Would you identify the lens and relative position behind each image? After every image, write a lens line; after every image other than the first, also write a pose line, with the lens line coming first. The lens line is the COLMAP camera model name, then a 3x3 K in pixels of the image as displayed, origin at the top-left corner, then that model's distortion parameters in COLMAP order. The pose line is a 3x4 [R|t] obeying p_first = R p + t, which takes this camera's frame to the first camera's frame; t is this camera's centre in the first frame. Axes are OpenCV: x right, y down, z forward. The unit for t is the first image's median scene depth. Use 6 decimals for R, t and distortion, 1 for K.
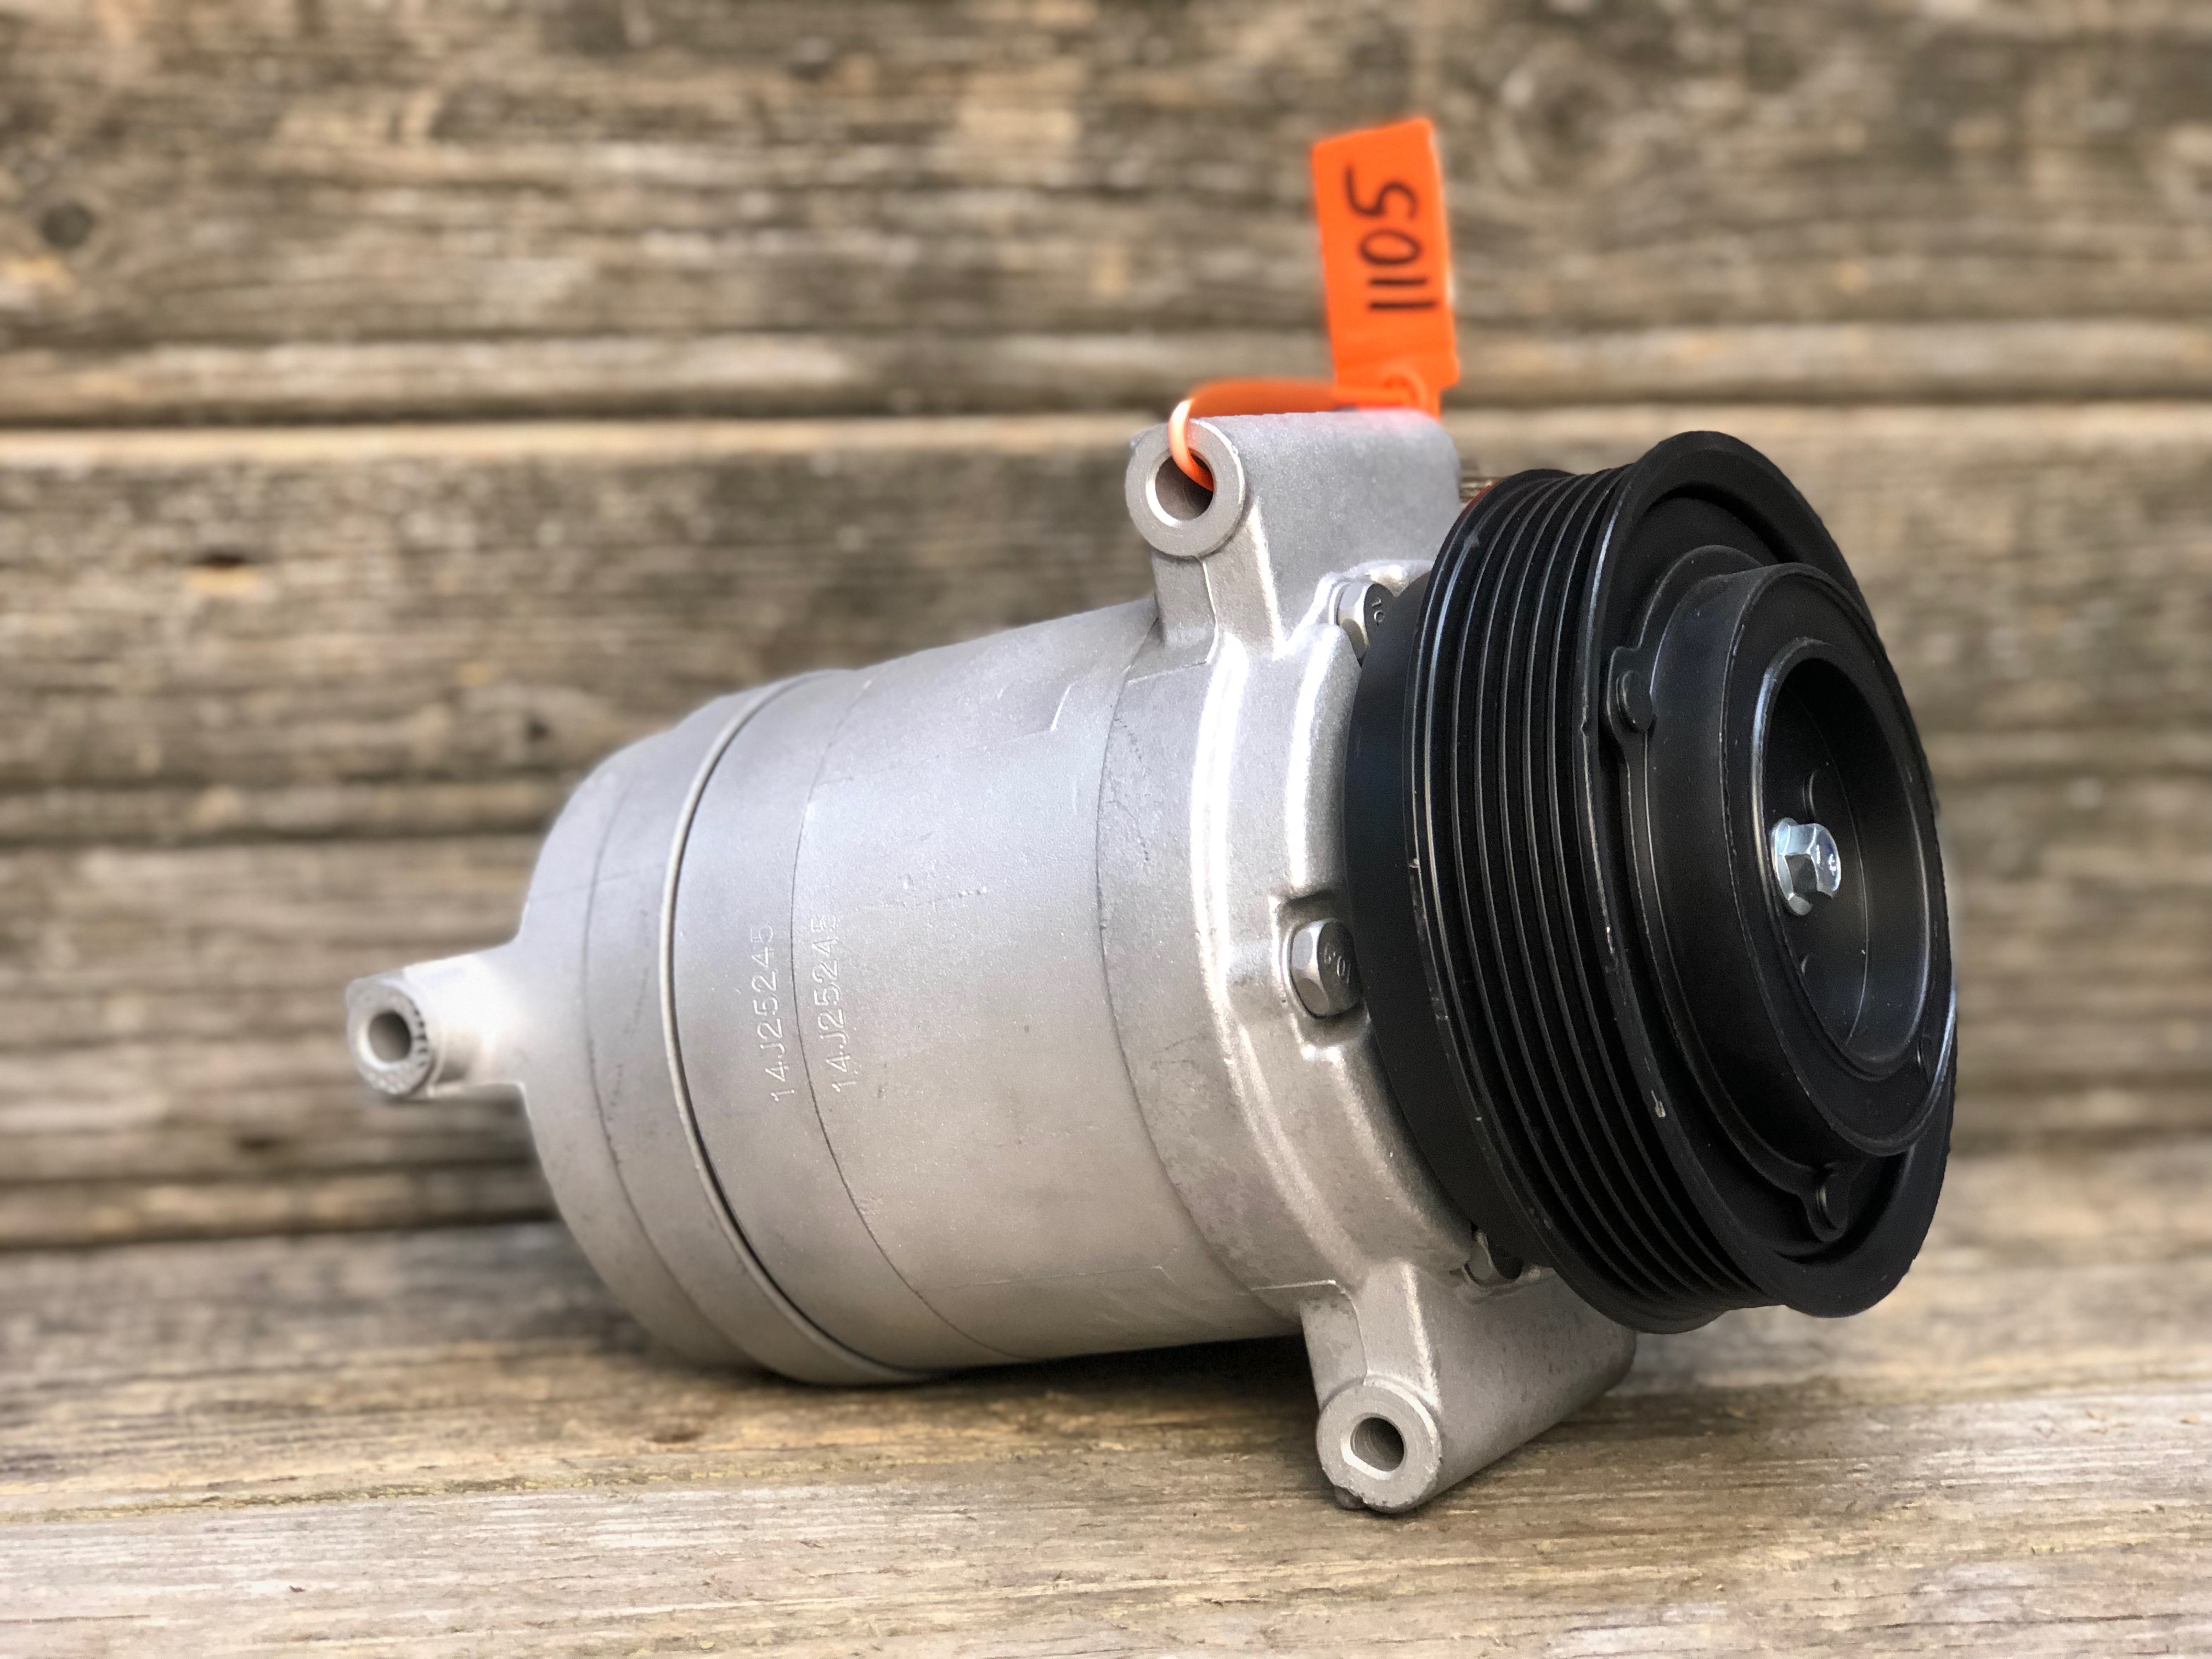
lens RADIAL K [[3721.6, 0, 1166.3], [0, 3721.6, 839.2], [0, 0, 1]] dist [0.032064, 0.000000]
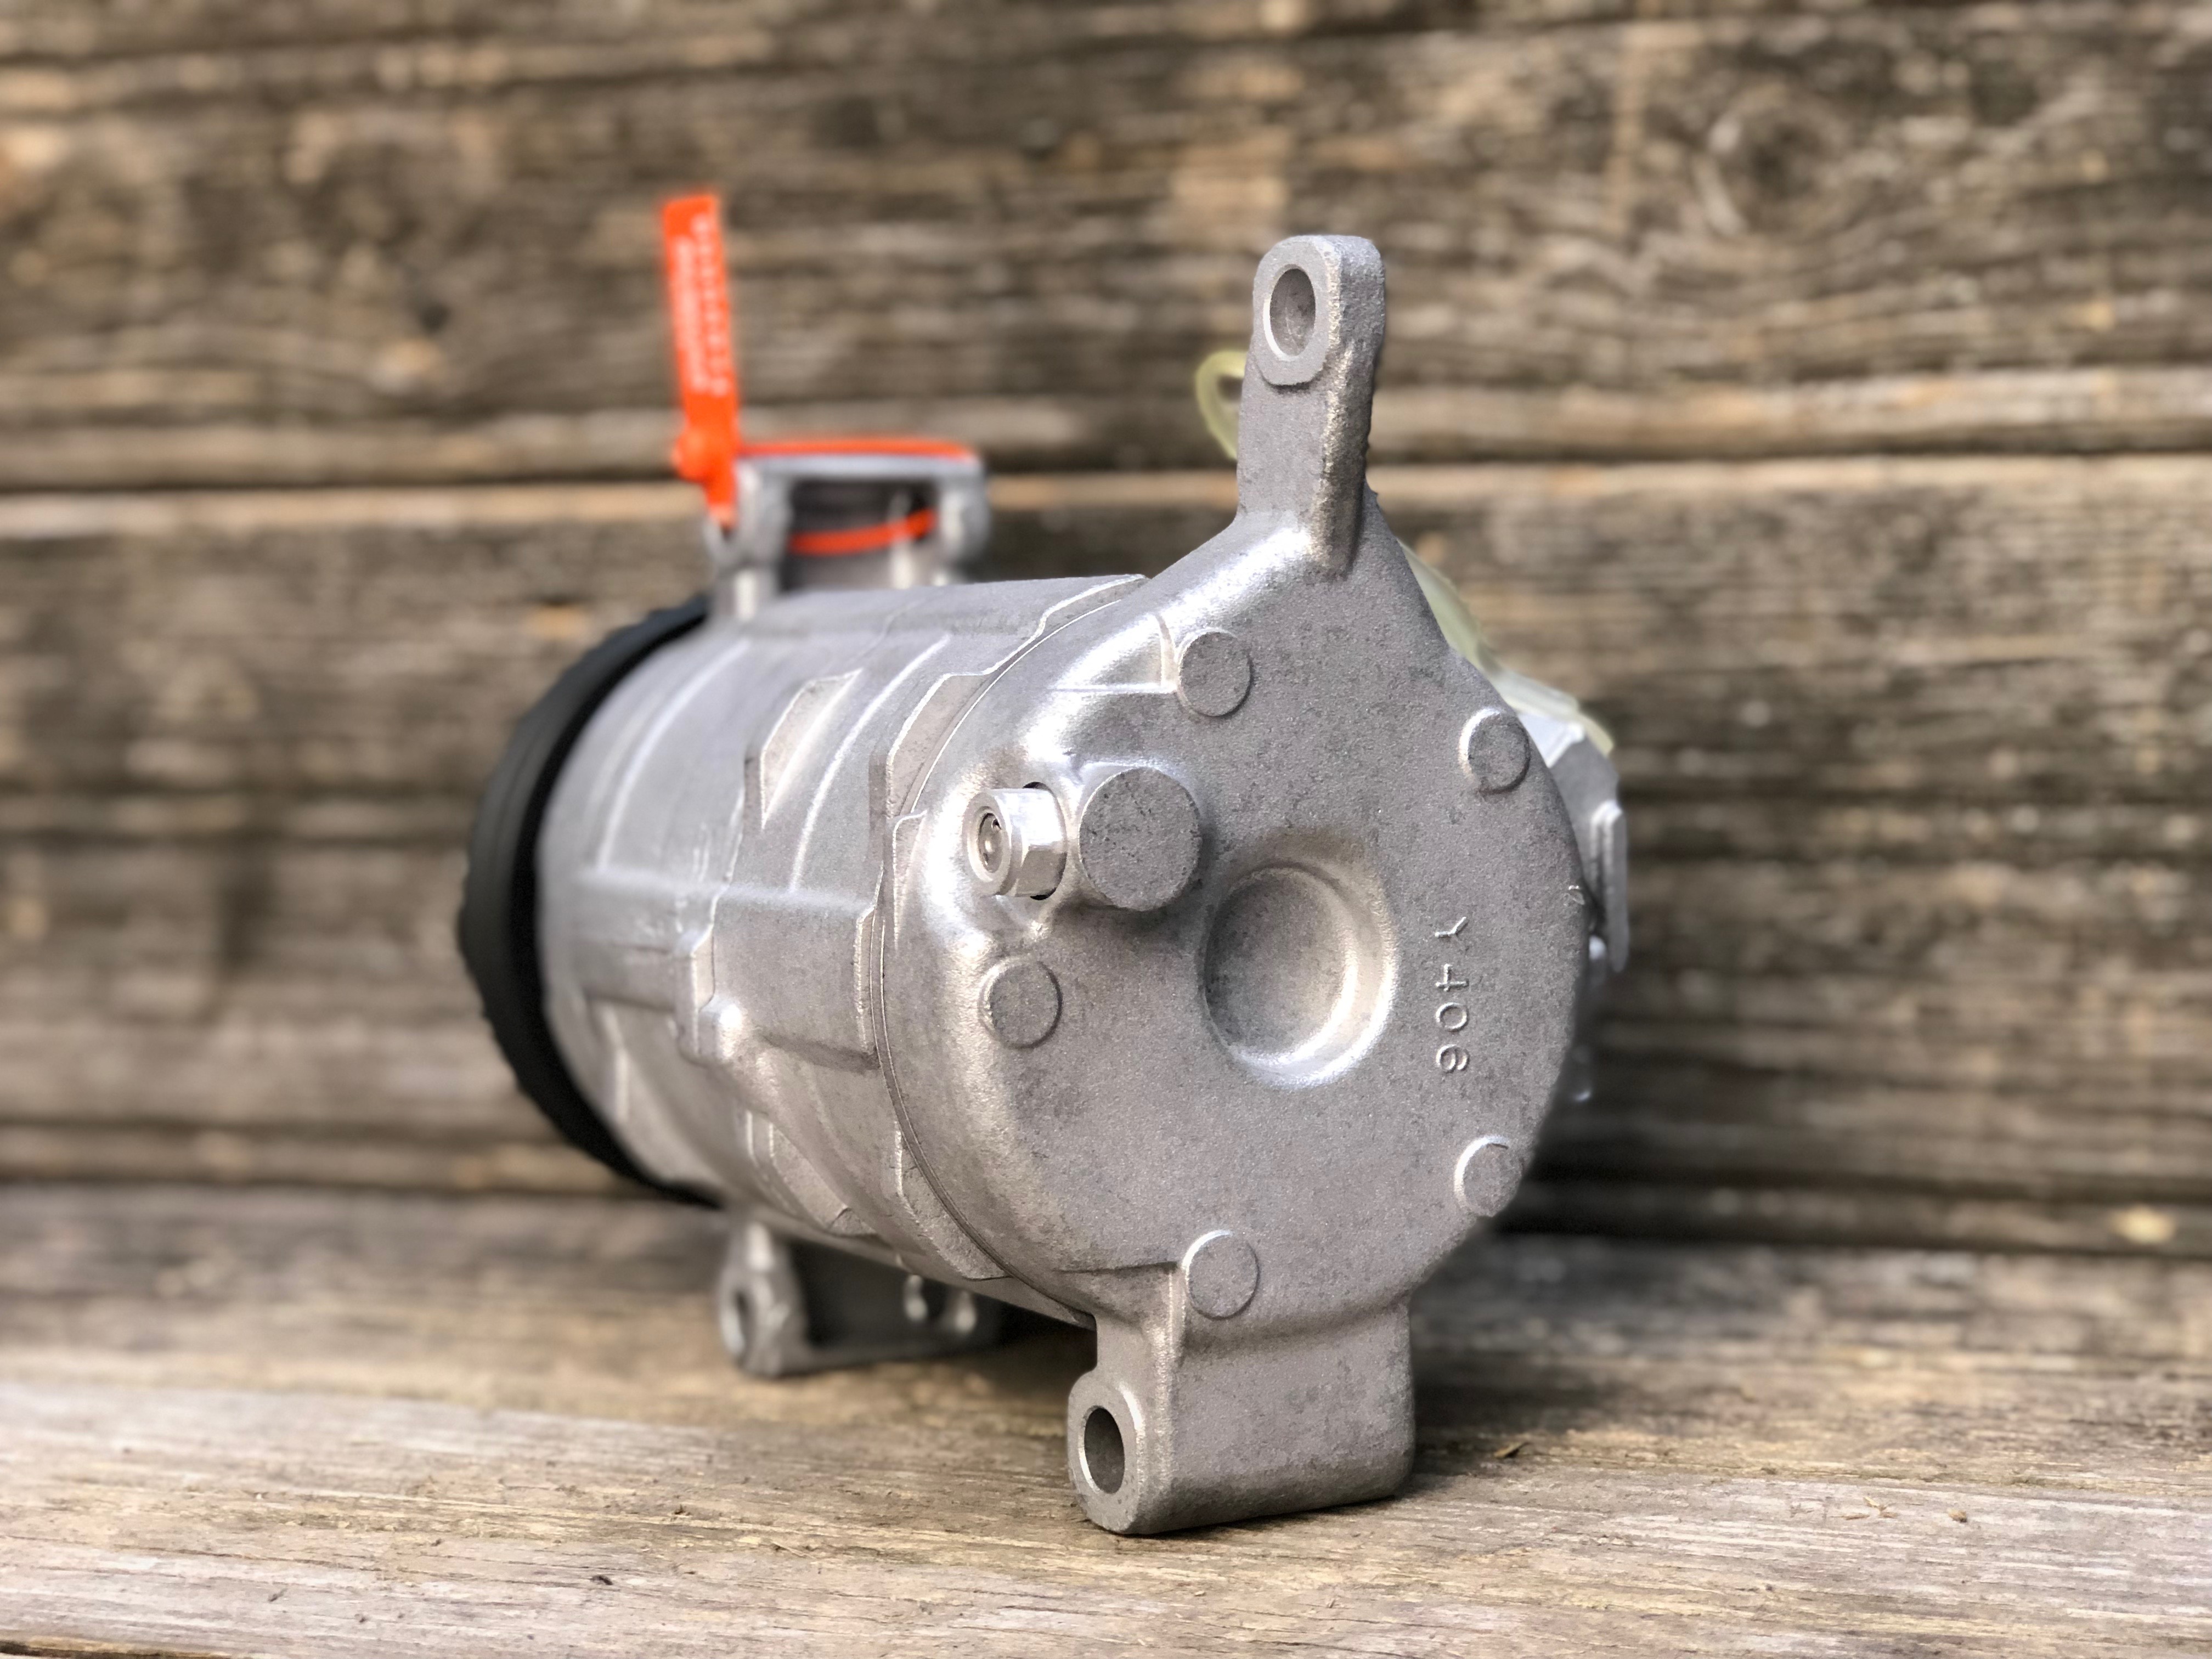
lens RADIAL K [[3721.6, 0, 1107.8], [0, 3721.6, 858.1], [0, 0, 1]] dist [0.032064, 0.000000]
pose [[0.889321, 0.035931, -0.455869, 0.414602], [-0.049982, 0.998573, -0.018799, 0.016195], [0.454543, 0.039503, 0.889848, 0.059571]]
